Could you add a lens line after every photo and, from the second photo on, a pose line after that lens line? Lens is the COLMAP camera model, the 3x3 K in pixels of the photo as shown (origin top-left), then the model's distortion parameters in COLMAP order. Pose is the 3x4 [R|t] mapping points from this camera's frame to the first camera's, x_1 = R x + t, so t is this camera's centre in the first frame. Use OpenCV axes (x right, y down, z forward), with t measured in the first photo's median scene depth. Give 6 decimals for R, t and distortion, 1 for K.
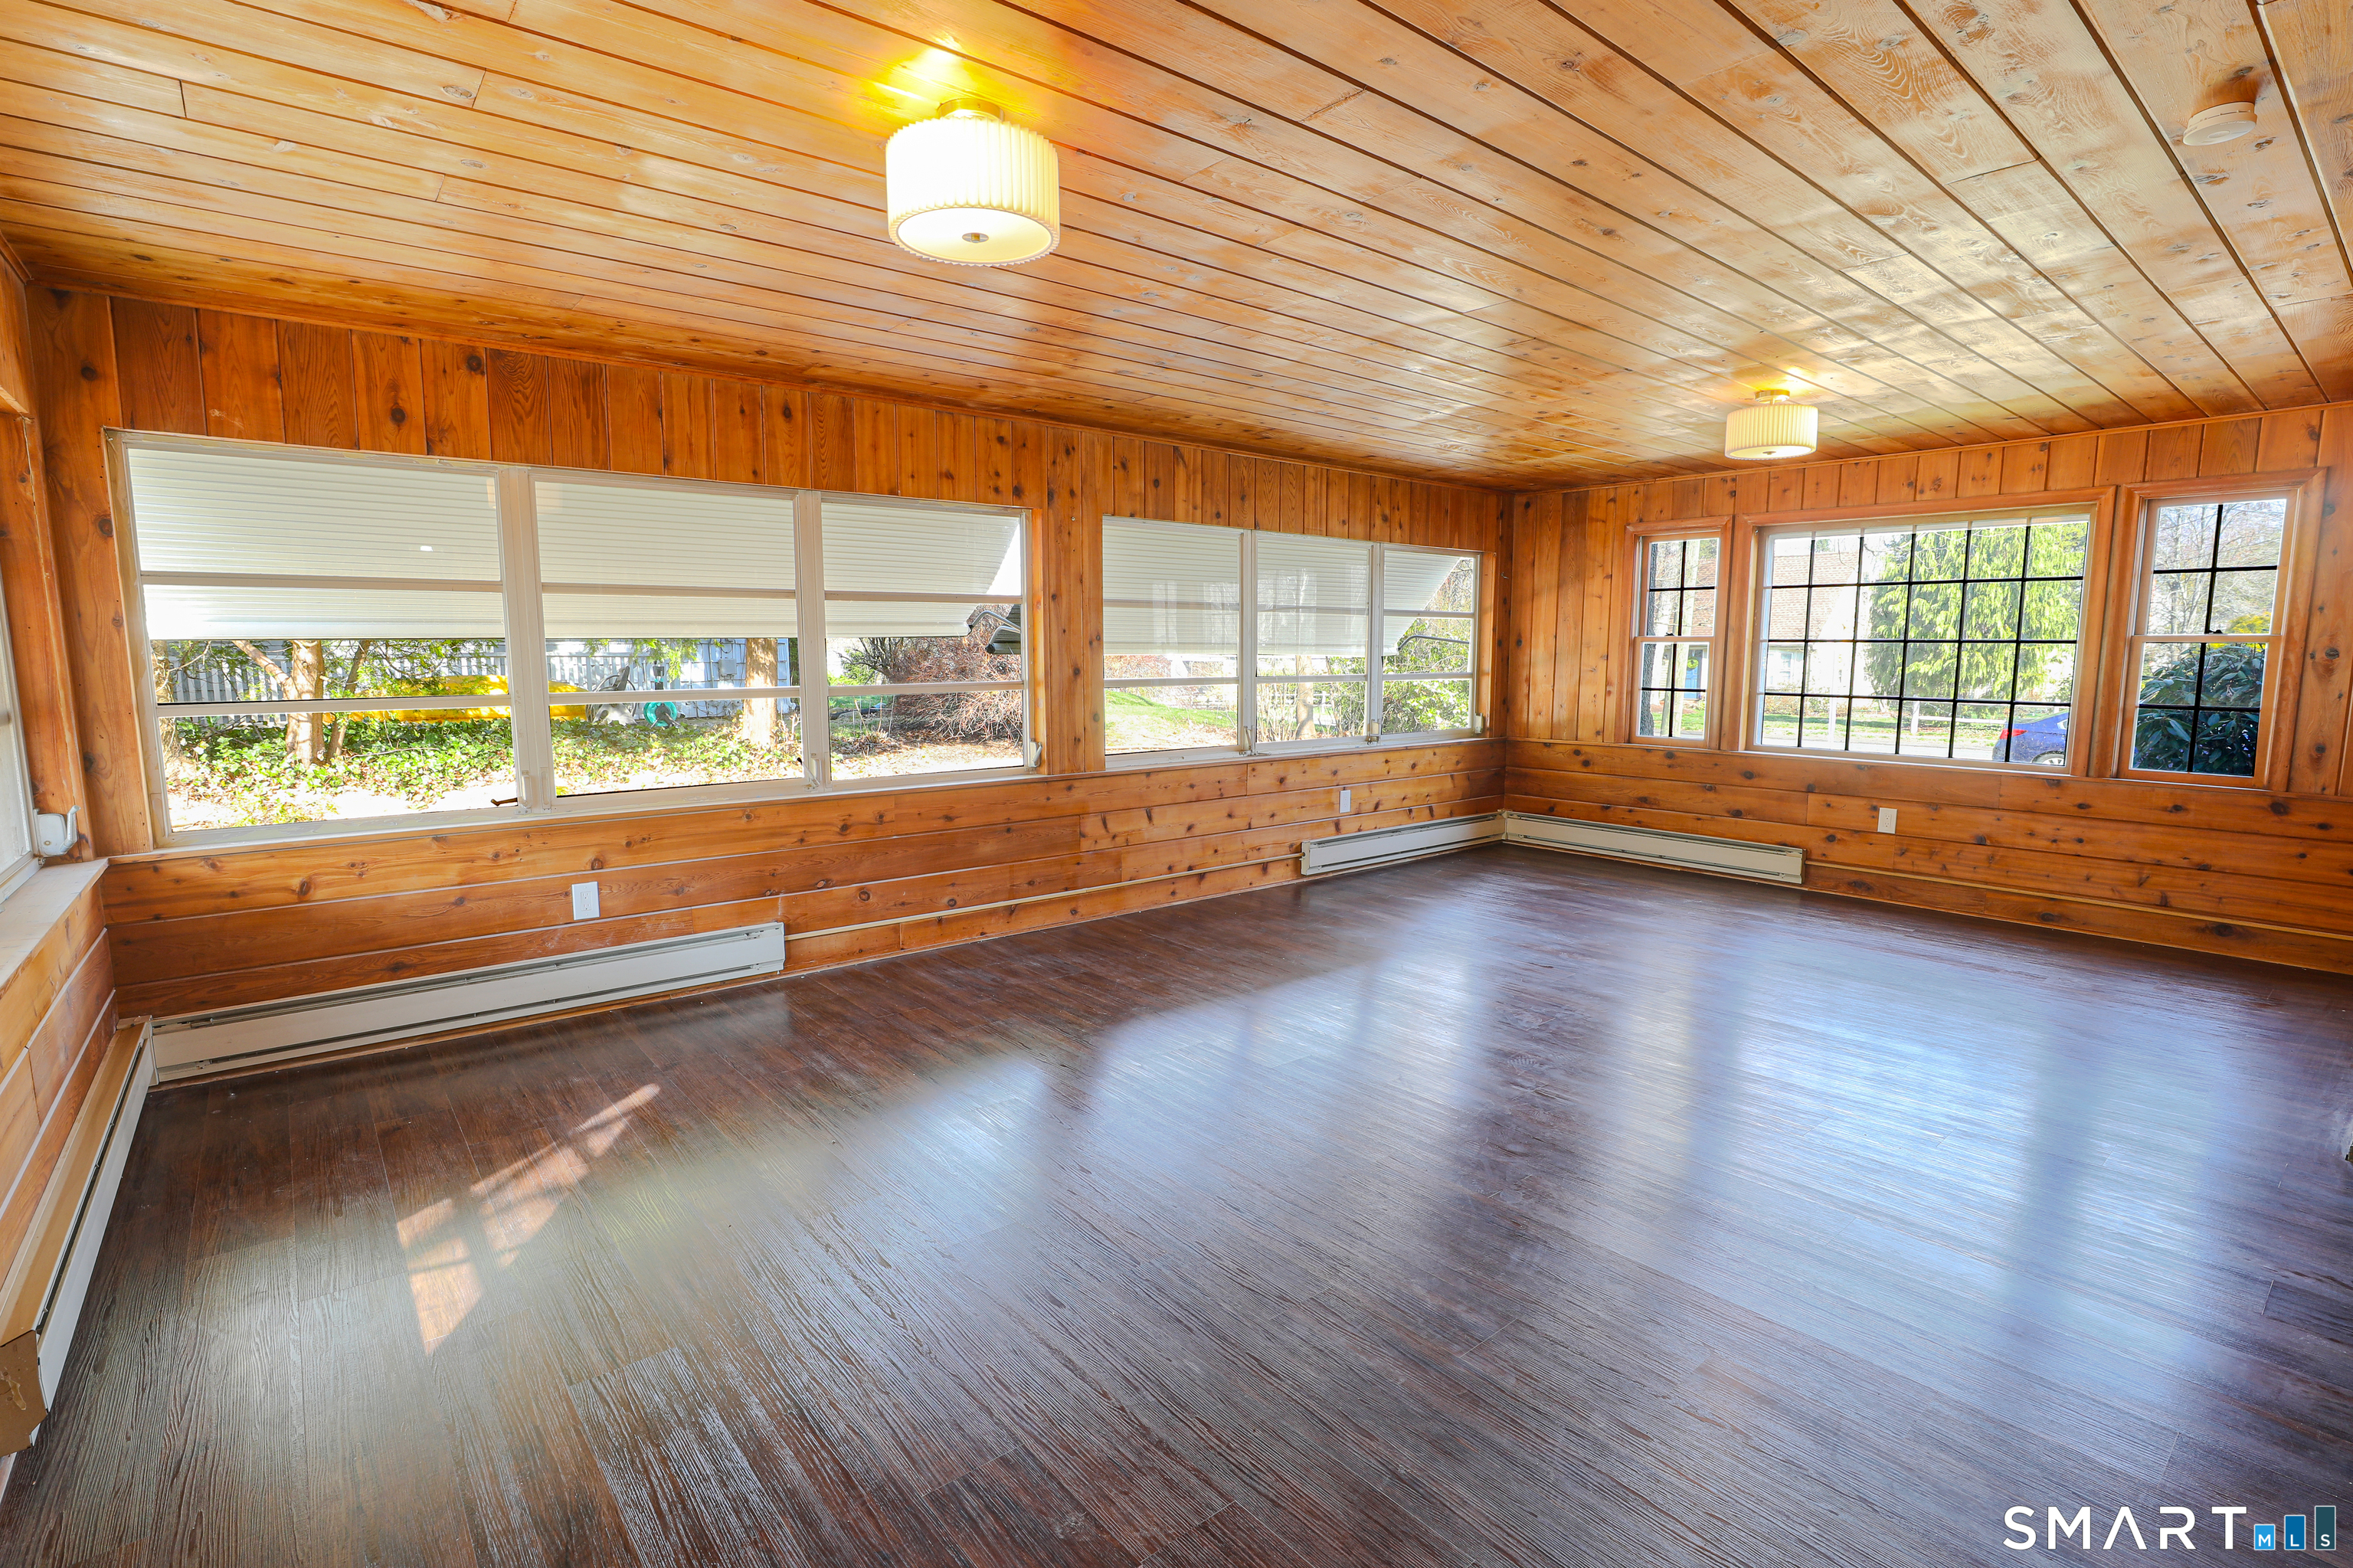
lens RADIAL K [[1084.2, 0, 1159.5], [0, 1084.2, 786.7], [0, 0, 1]] dist [-0.033448, 0.008063]
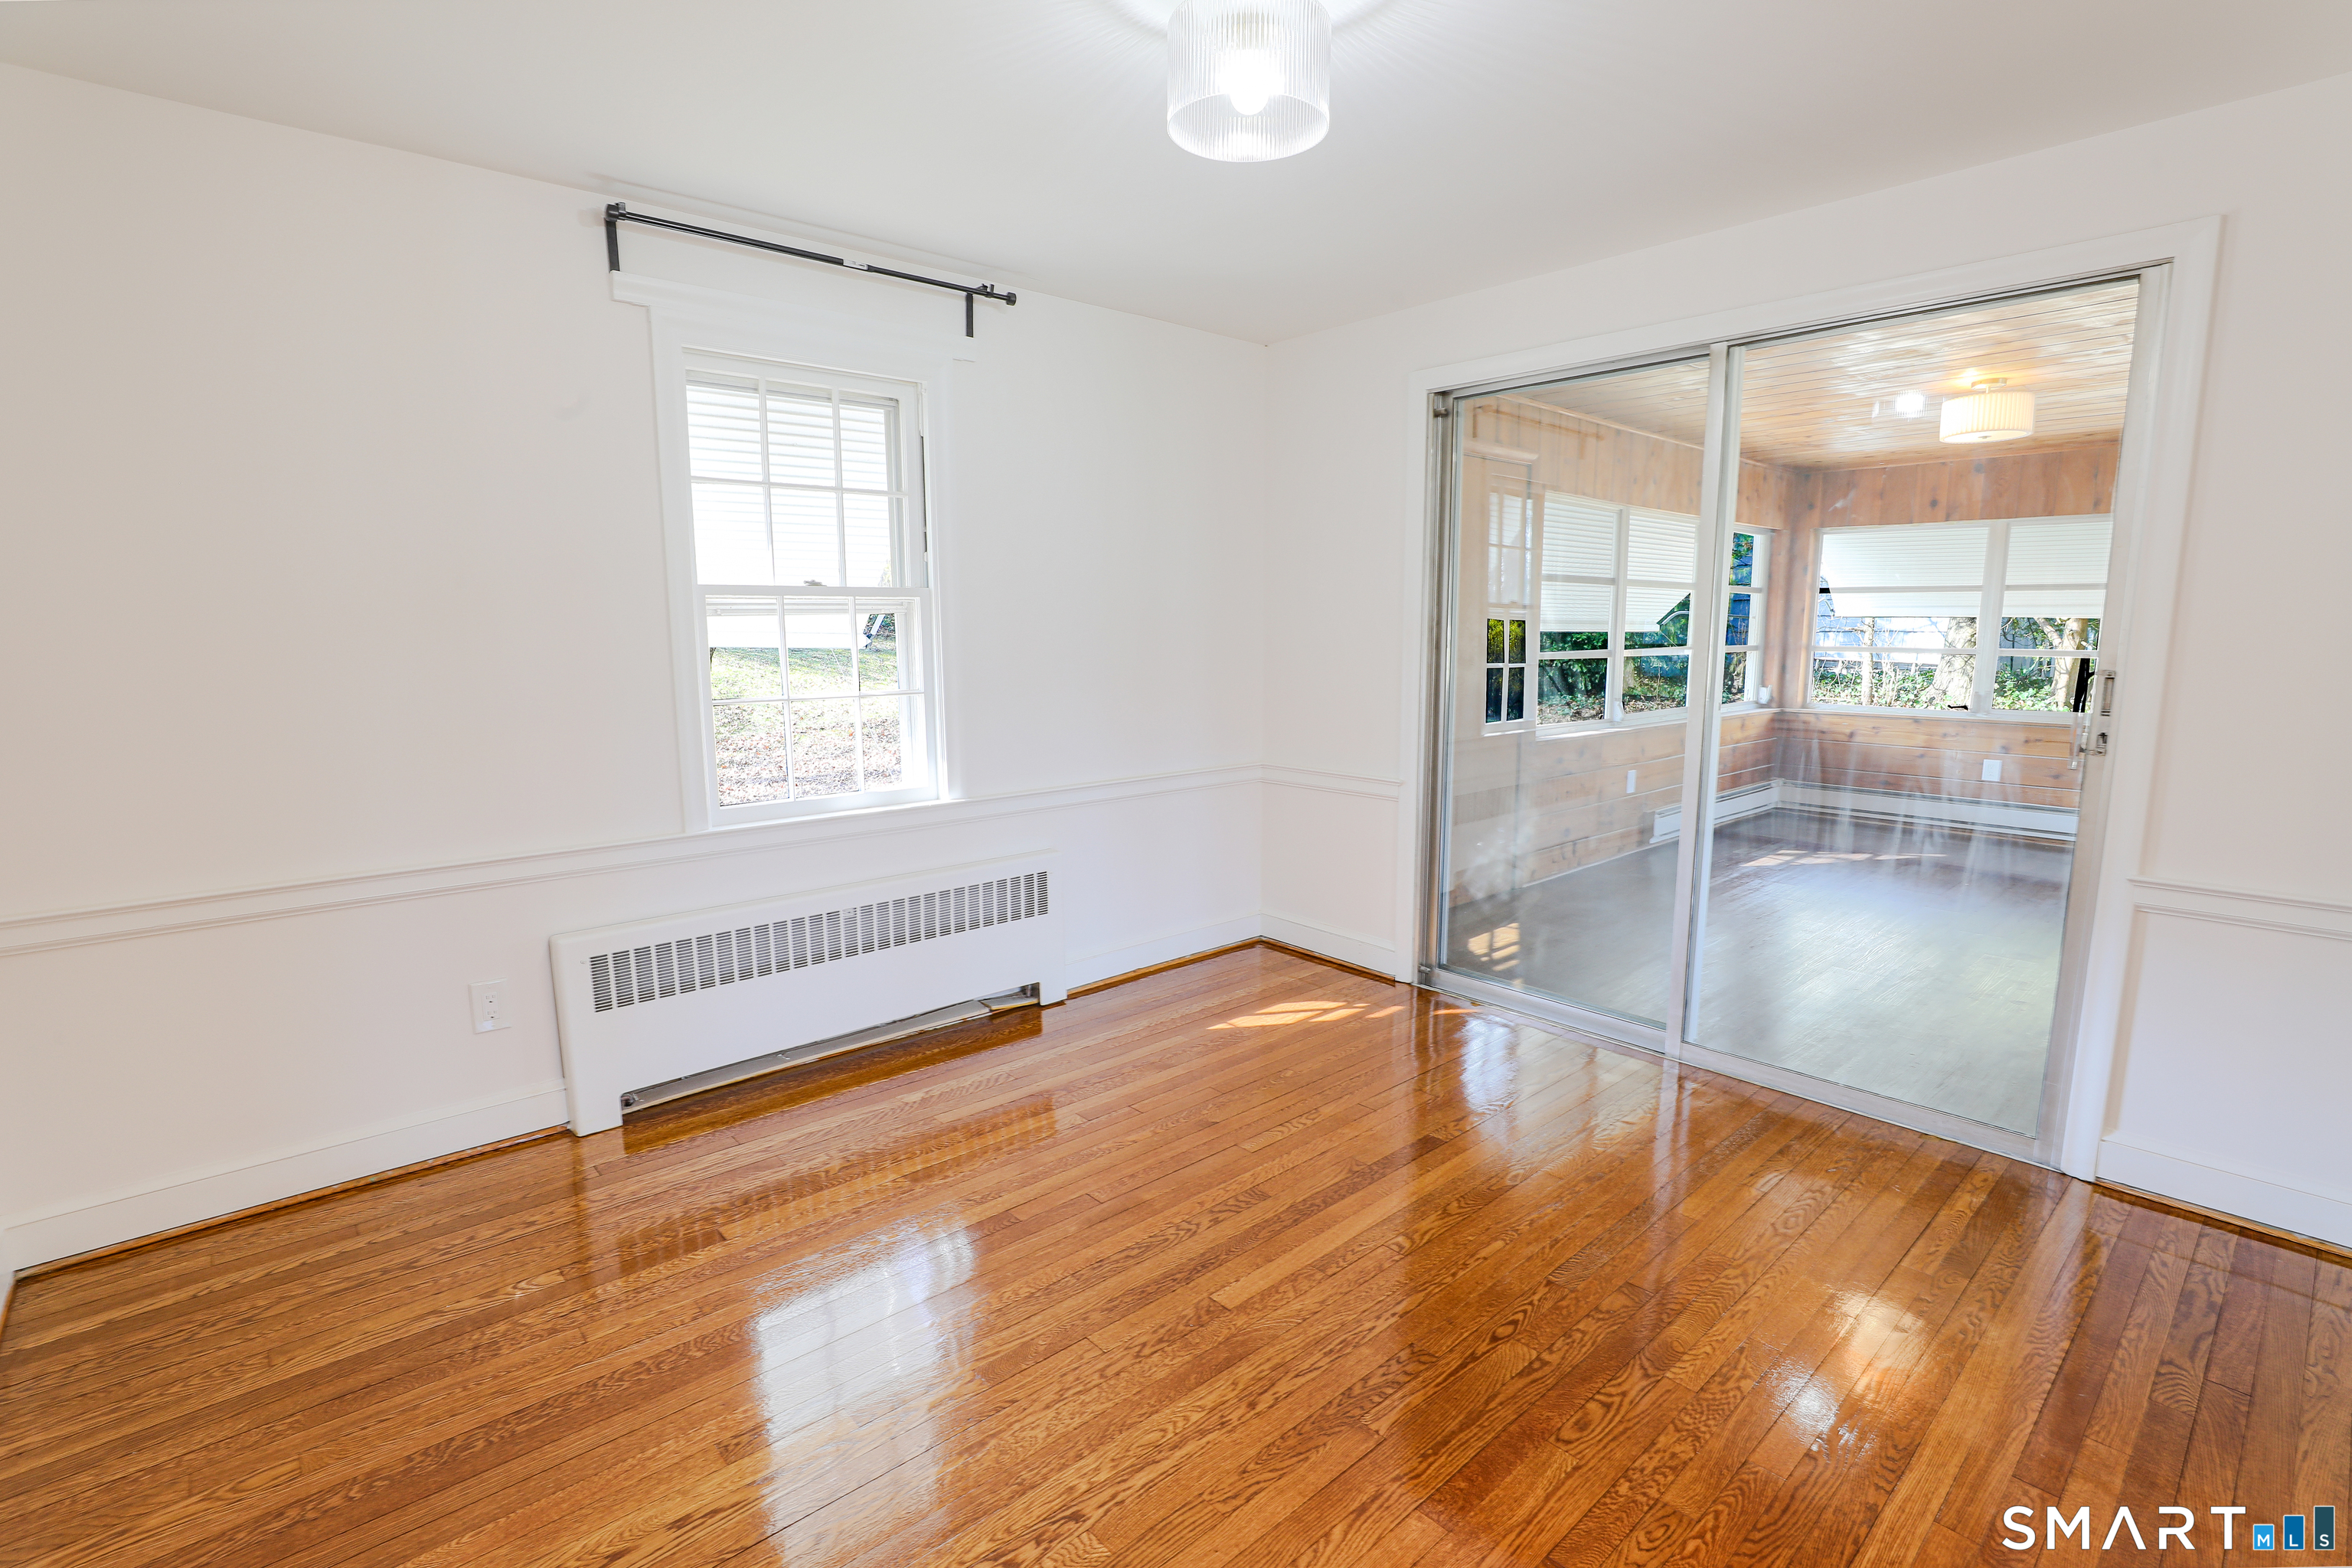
lens RADIAL K [[1083.8, 0, 1181.2], [0, 1083.8, 786.9], [0, 0, 1]] dist [-0.033448, 0.008063]
pose [[0.050361, 0.150386, -0.987344, 1.240807], [-0.119375, 0.982417, 0.143547, 0.049333], [0.991571, 0.110635, 0.067428, -0.456120]]
